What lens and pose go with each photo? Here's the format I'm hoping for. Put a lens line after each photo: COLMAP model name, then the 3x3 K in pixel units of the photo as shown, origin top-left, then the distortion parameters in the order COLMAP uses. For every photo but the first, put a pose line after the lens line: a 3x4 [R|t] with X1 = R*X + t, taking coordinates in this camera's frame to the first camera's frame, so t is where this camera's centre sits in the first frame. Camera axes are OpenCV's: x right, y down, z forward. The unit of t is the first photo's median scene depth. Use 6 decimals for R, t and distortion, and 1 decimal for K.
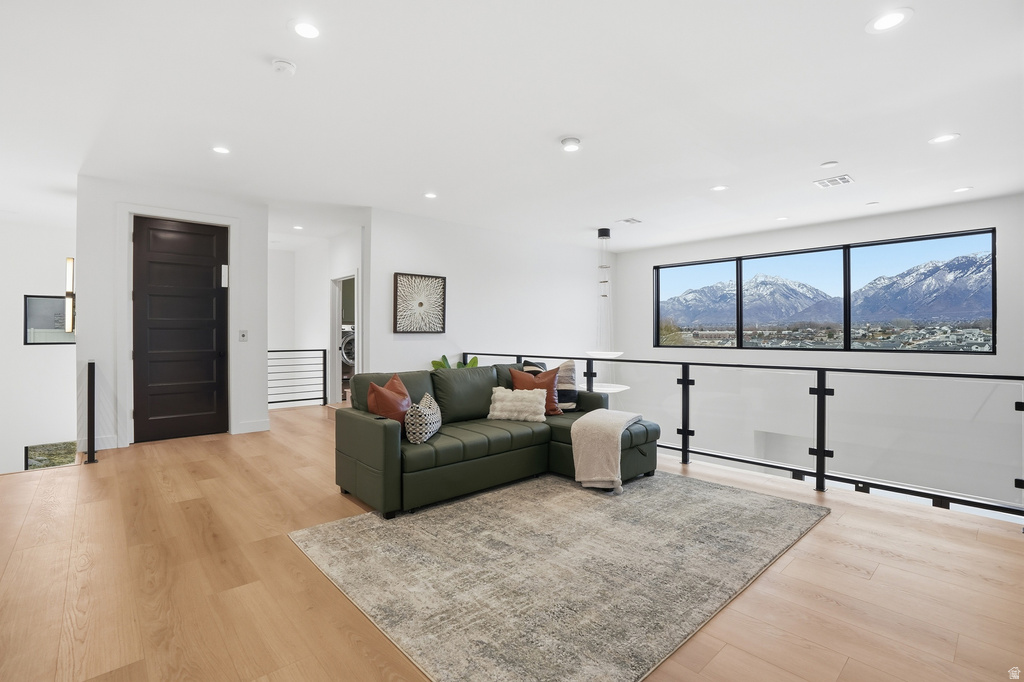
lens RADIAL K [[482.8, 0, 507.0], [0, 482.8, 339.0], [0, 0, 1]] dist [-0.060672, 0.023806]
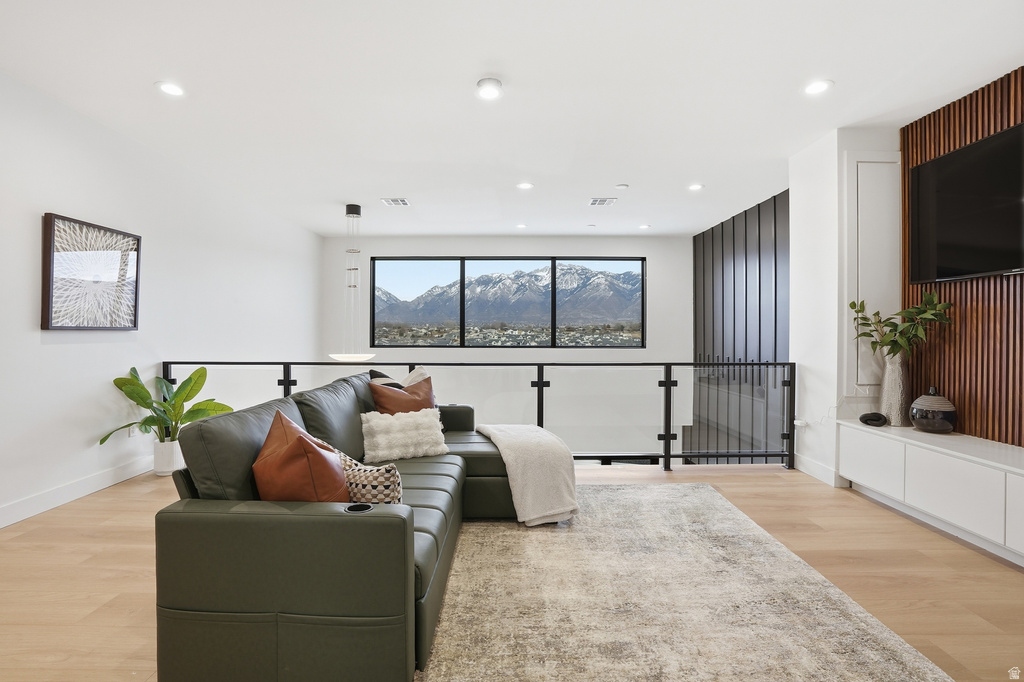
lens RADIAL K [[482.8, 0, 509.7], [0, 482.8, 336.7], [0, 0, 1]] dist [-0.060672, 0.023806]
pose [[0.673882, -0.003575, 0.738830, -0.264557], [0.004553, 0.999989, 0.000686, -0.002952], [-0.738825, 0.002901, 0.673891, 0.292324]]
